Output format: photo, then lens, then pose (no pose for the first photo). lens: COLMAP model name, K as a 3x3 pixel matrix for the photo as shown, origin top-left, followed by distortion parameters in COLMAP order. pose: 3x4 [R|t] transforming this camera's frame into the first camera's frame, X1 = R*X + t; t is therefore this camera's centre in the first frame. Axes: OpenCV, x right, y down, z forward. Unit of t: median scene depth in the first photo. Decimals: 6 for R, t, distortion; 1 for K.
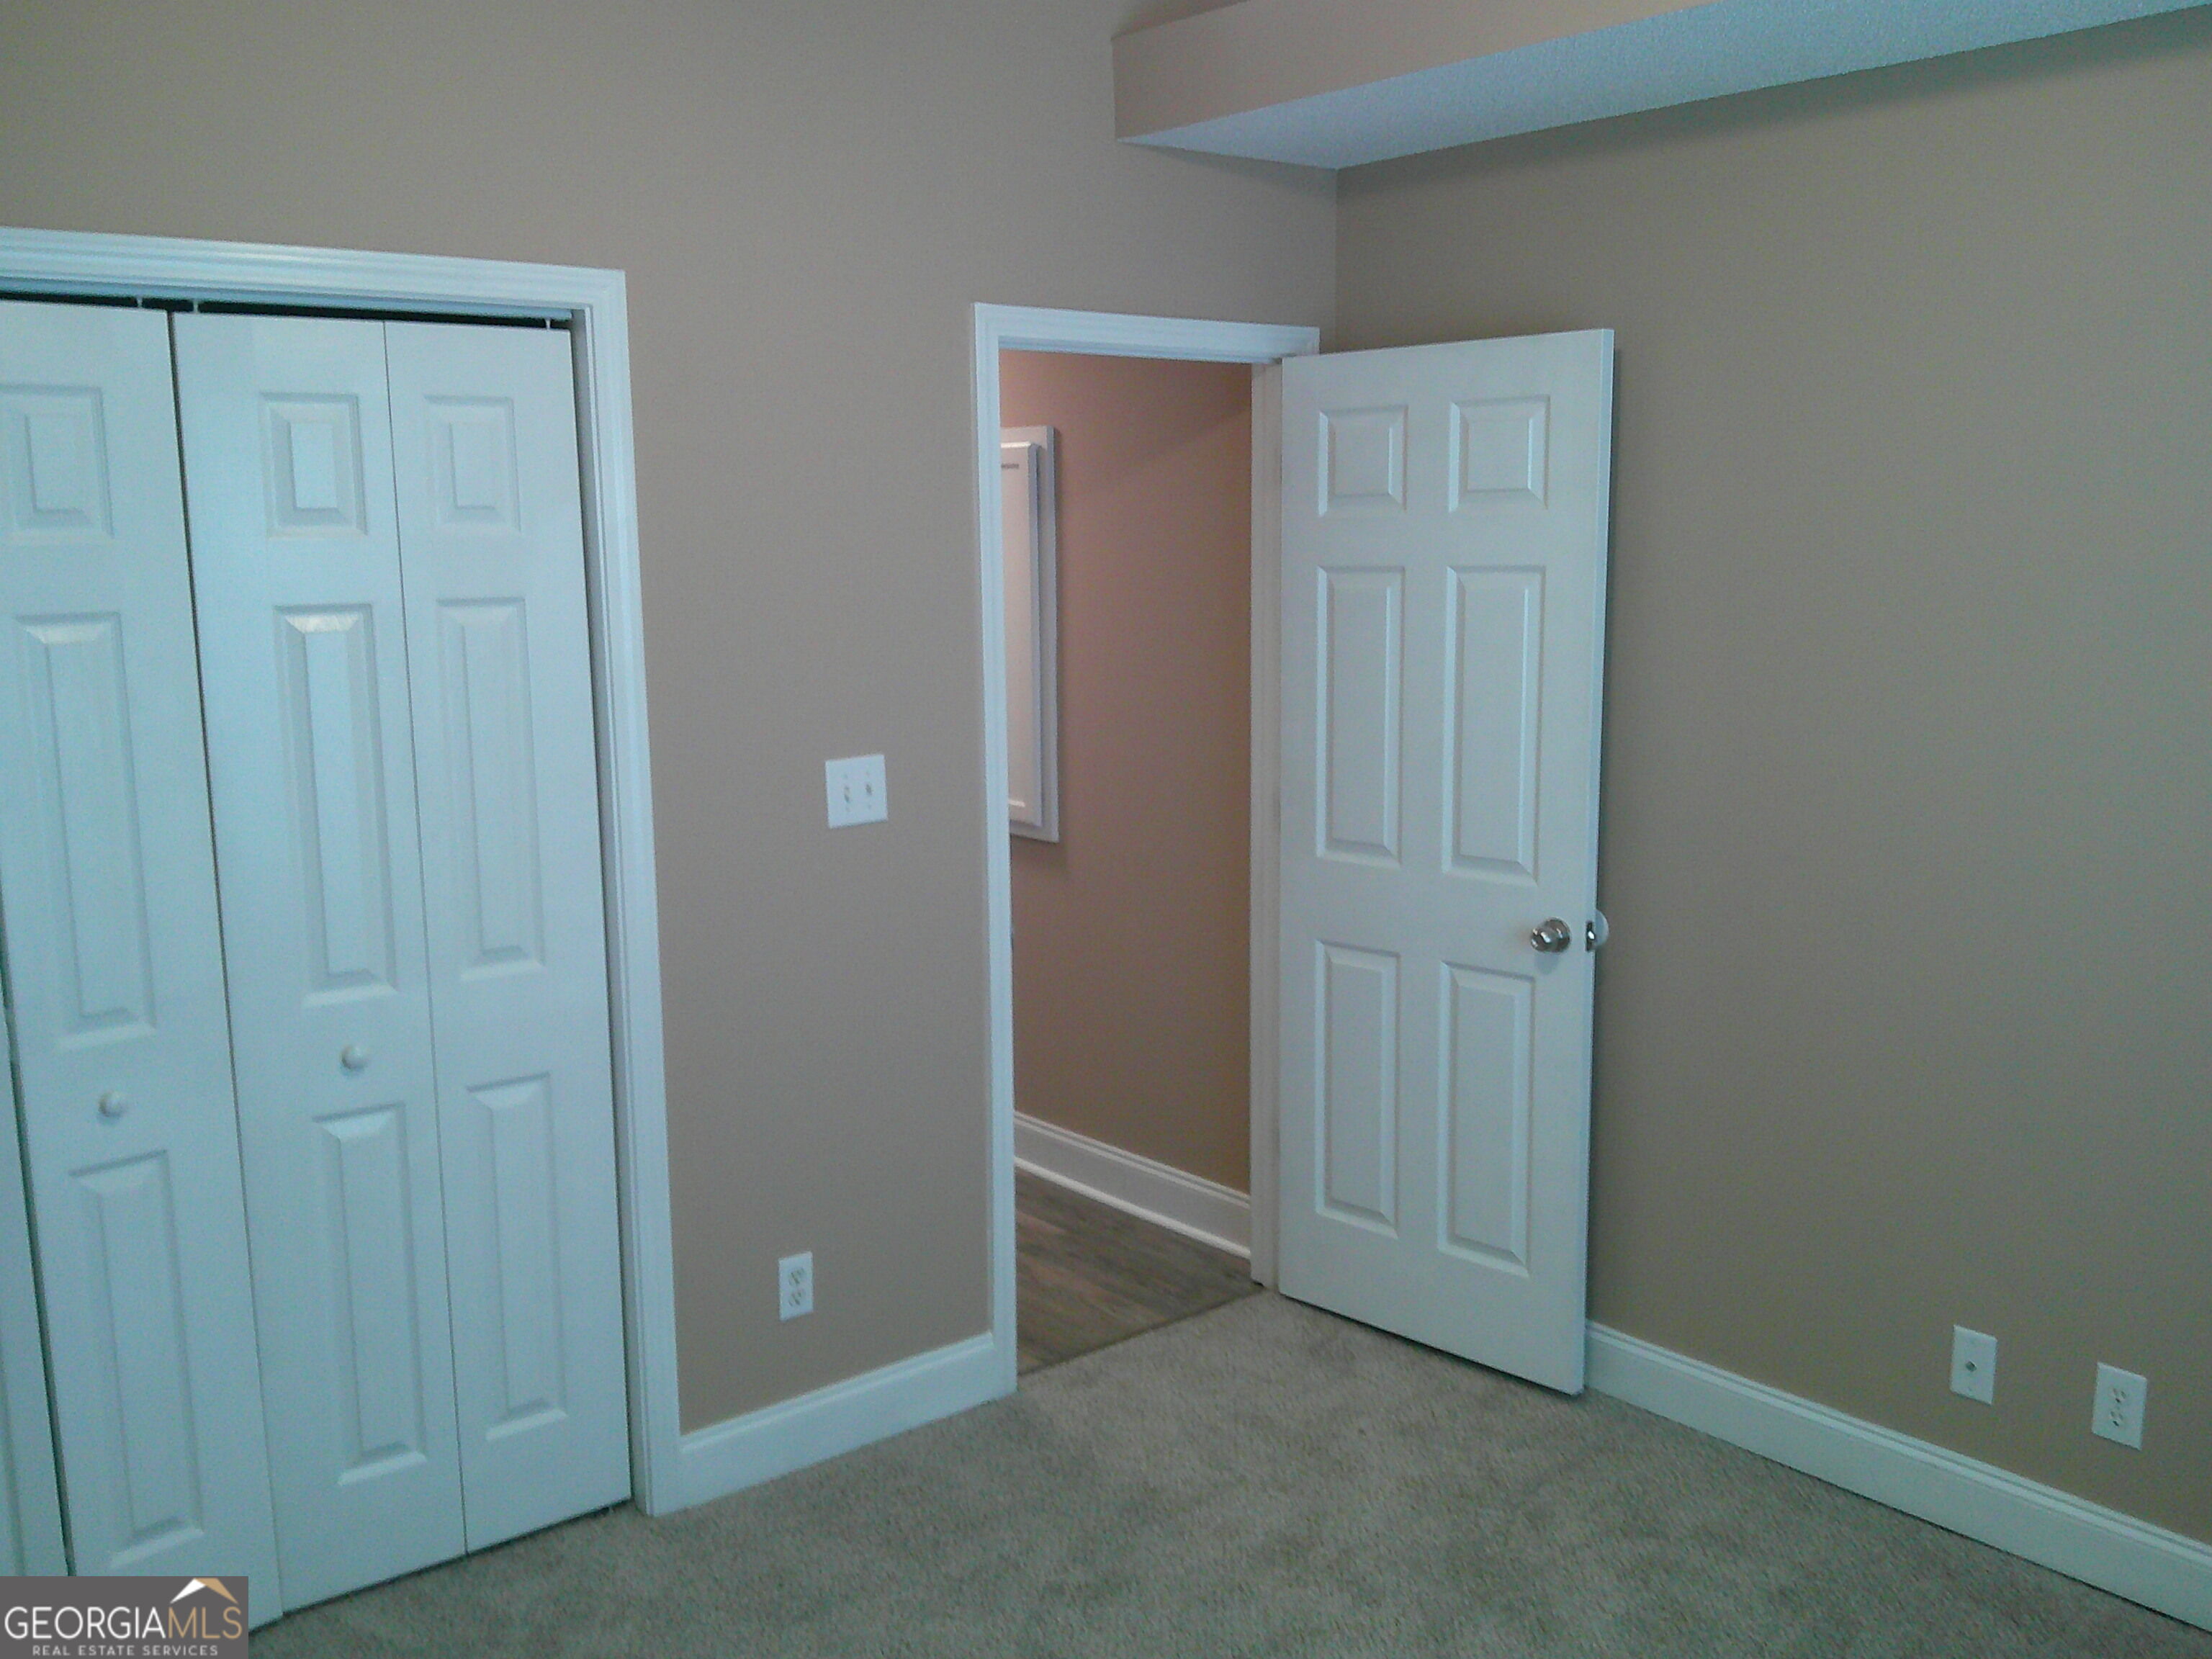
lens RADIAL K [[1986.8, 0, 1106.0], [0, 1986.8, 829.5], [0, 0, 1]] dist [0.076379, -0.193712]
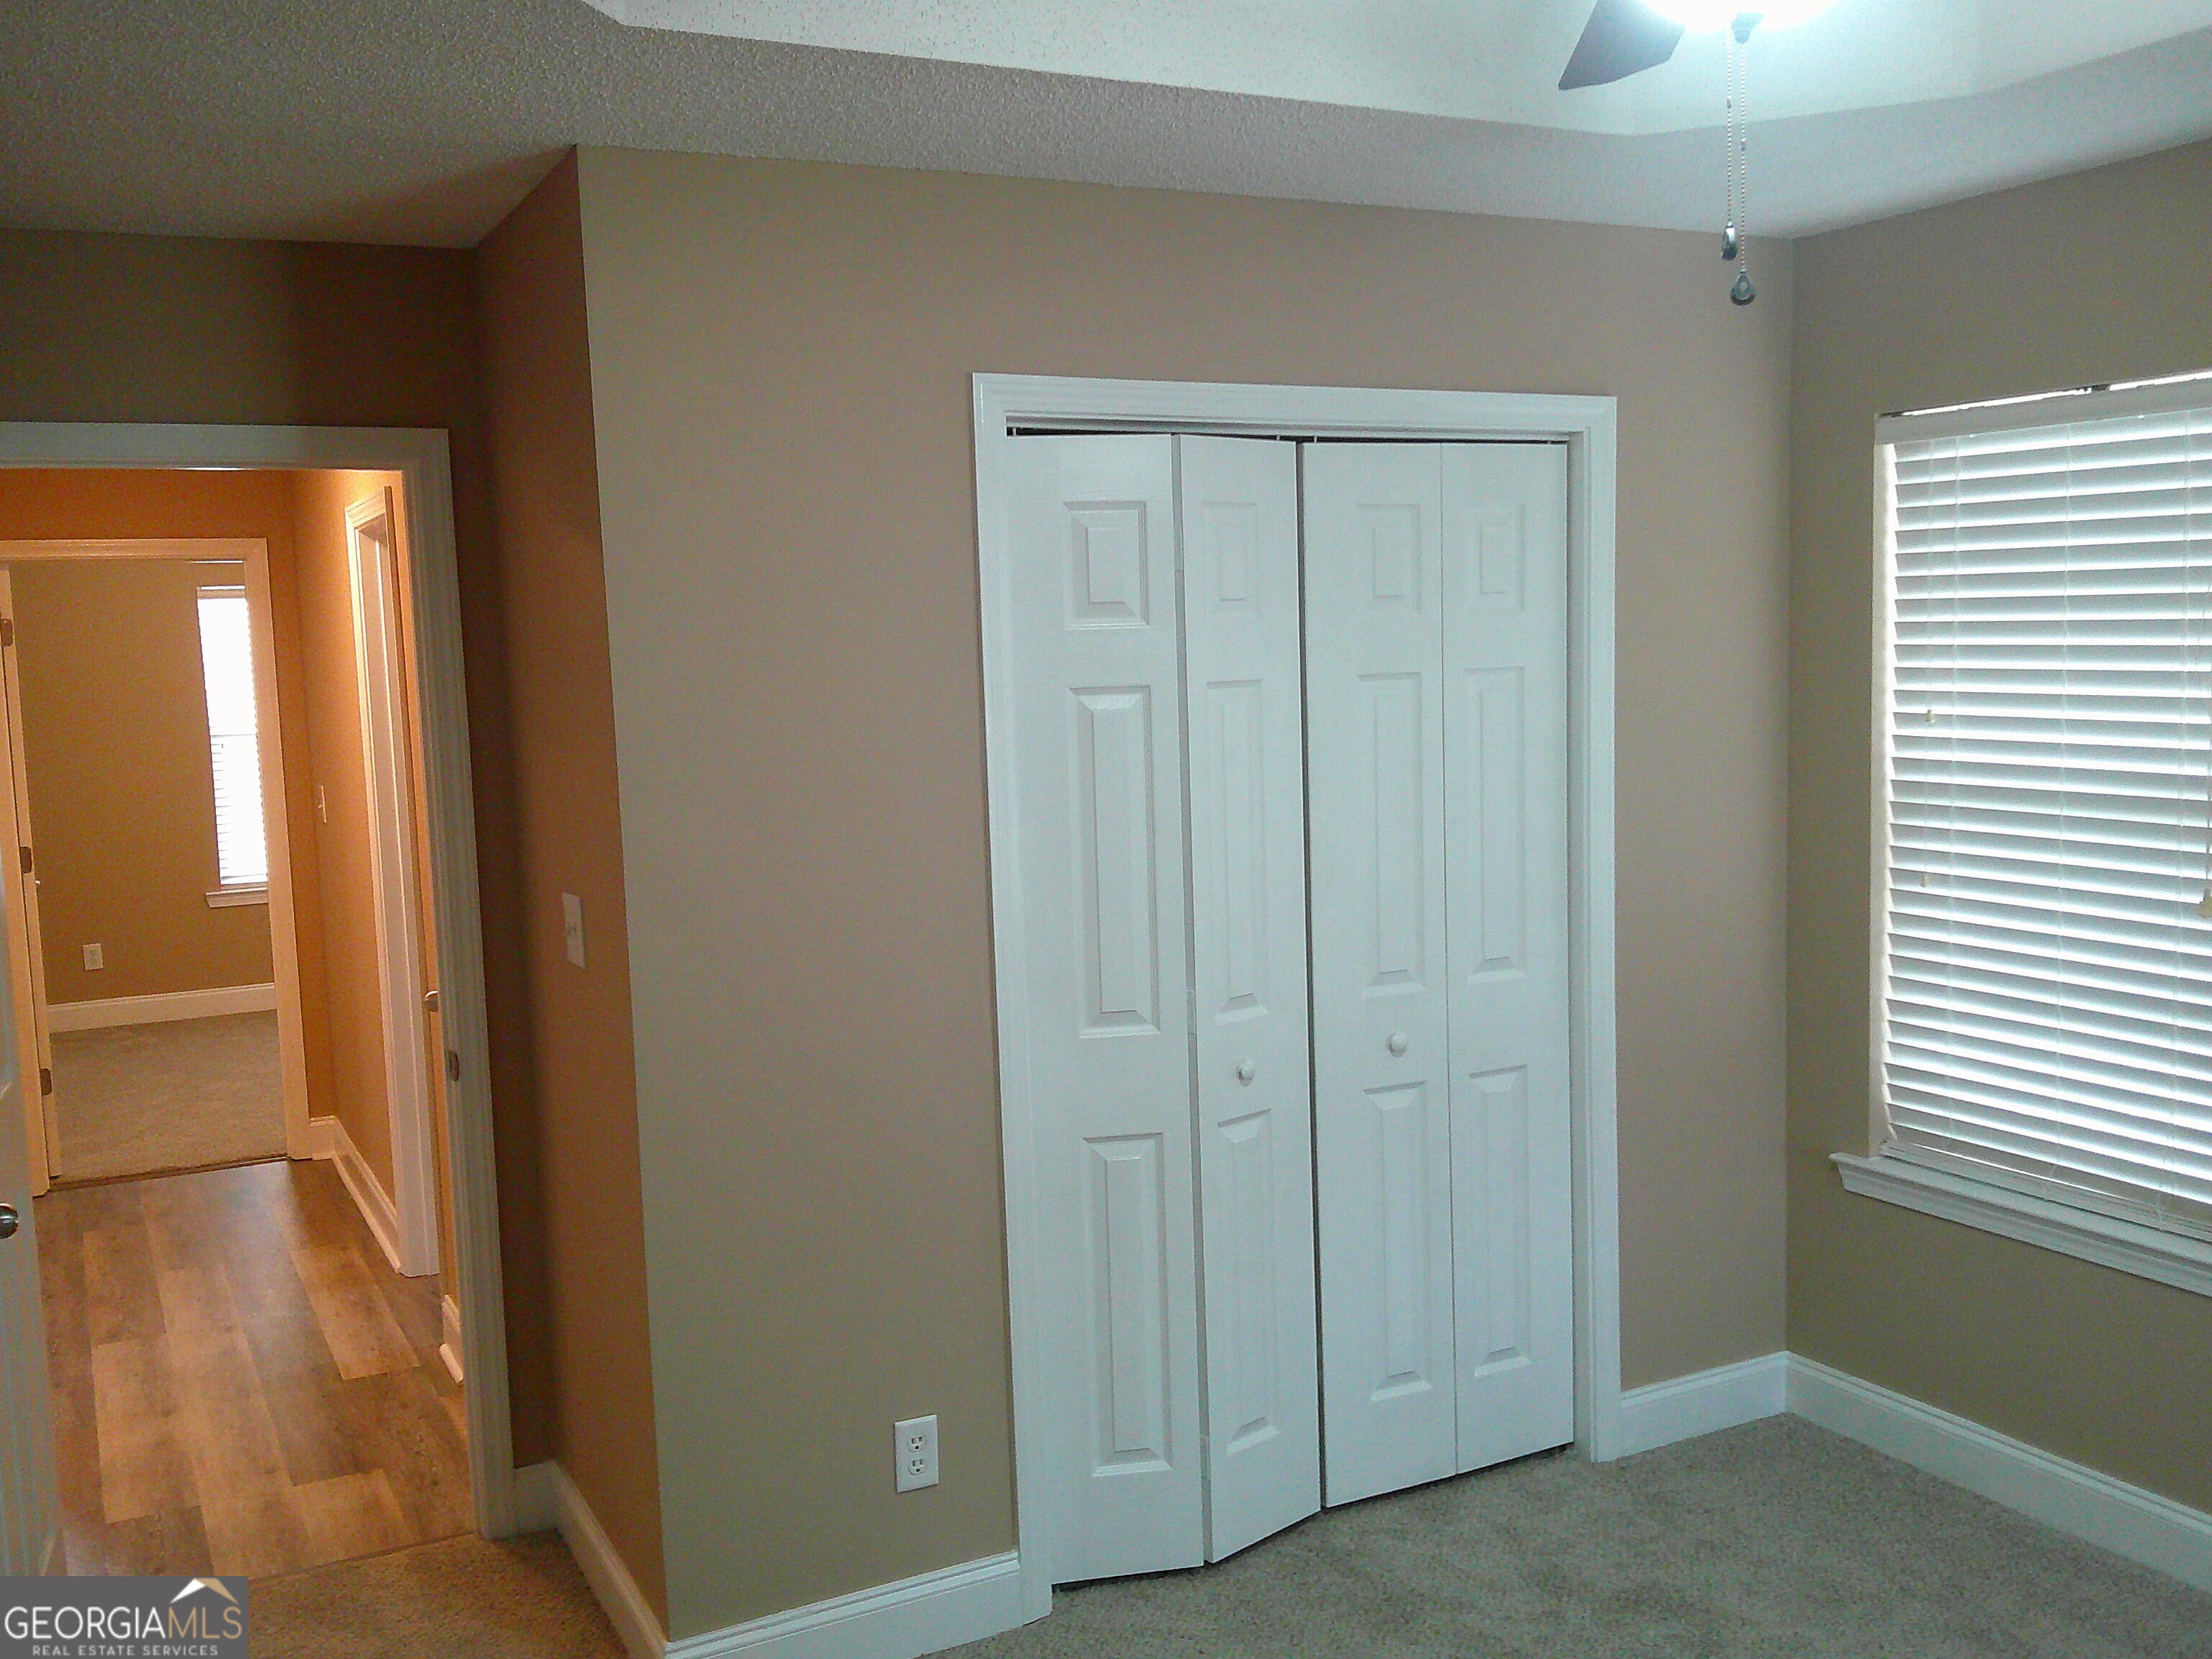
lens RADIAL K [[2069.7, 0, 1106.0], [0, 2069.7, 829.5], [0, 0, 1]] dist [0.096510, 0.006463]
pose [[0.982615, 0.006461, -0.185543, -0.289781], [-0.015723, 0.998700, -0.048490, 0.044511], [0.184988, 0.050564, 0.981439, -0.262940]]
